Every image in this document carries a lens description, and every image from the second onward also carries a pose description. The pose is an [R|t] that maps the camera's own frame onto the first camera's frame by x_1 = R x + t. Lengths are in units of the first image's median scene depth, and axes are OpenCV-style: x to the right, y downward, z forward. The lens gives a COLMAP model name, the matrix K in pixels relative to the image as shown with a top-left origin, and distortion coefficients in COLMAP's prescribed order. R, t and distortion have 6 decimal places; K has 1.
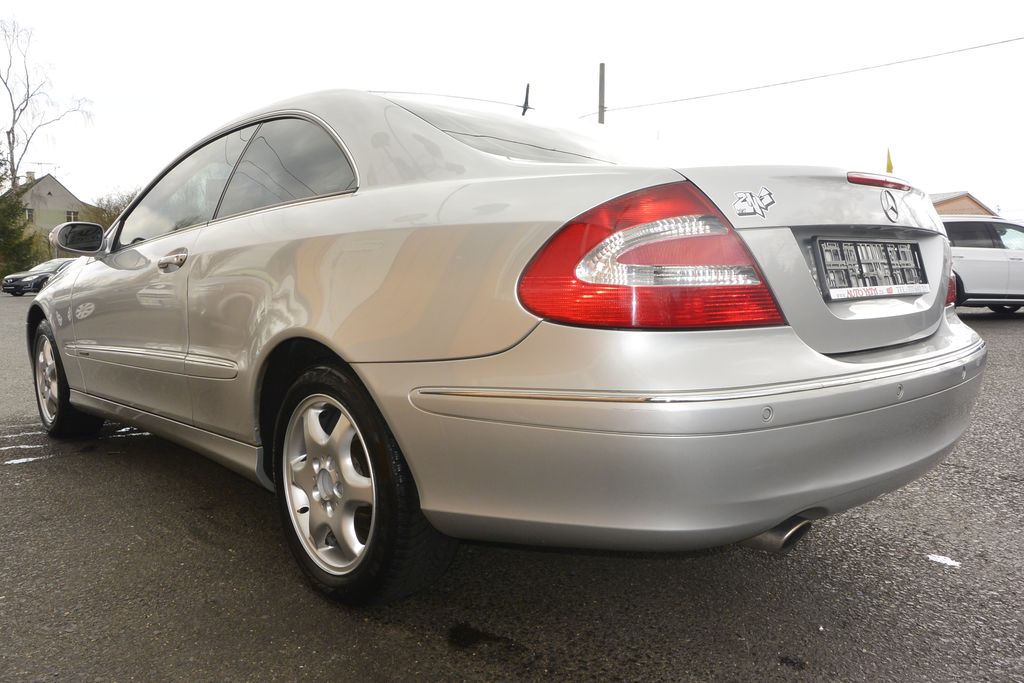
lens RADIAL K [[779.6, 0, 505.5], [0, 779.6, 341.3], [0, 0, 1]] dist [-0.004633, 0.012468]
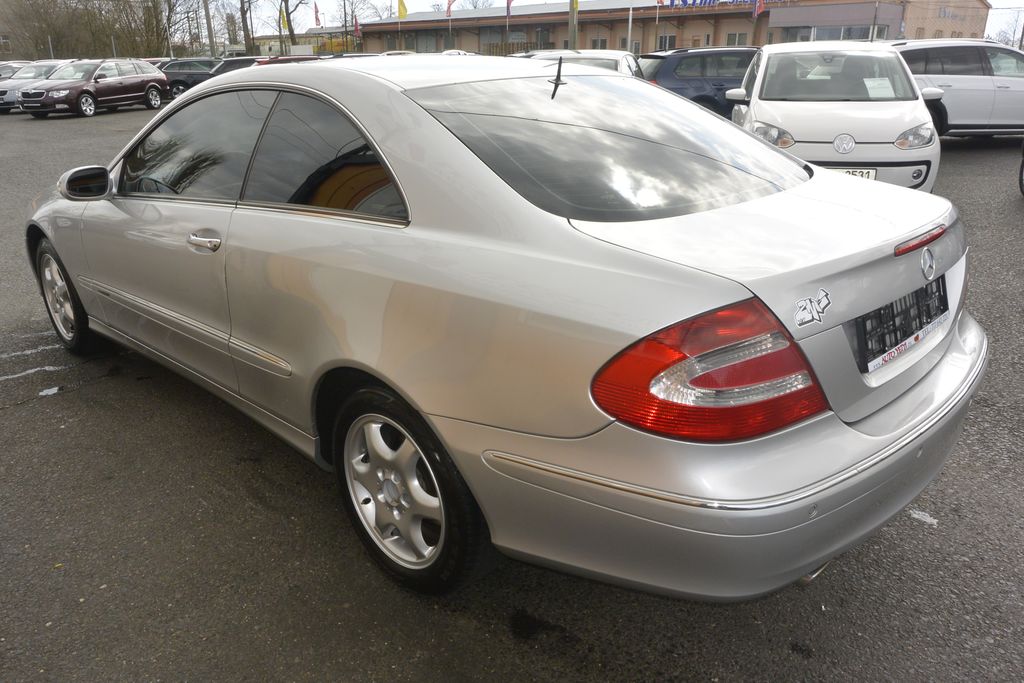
lens RADIAL K [[779.6, 0, 505.5], [0, 779.6, 341.3], [0, 0, 1]] dist [-0.004633, 0.012468]
pose [[0.999015, -0.018560, 0.040312, -0.116364], [0.007771, 0.967476, 0.252842, -0.320962], [-0.043694, -0.252280, 0.966667, -0.024840]]
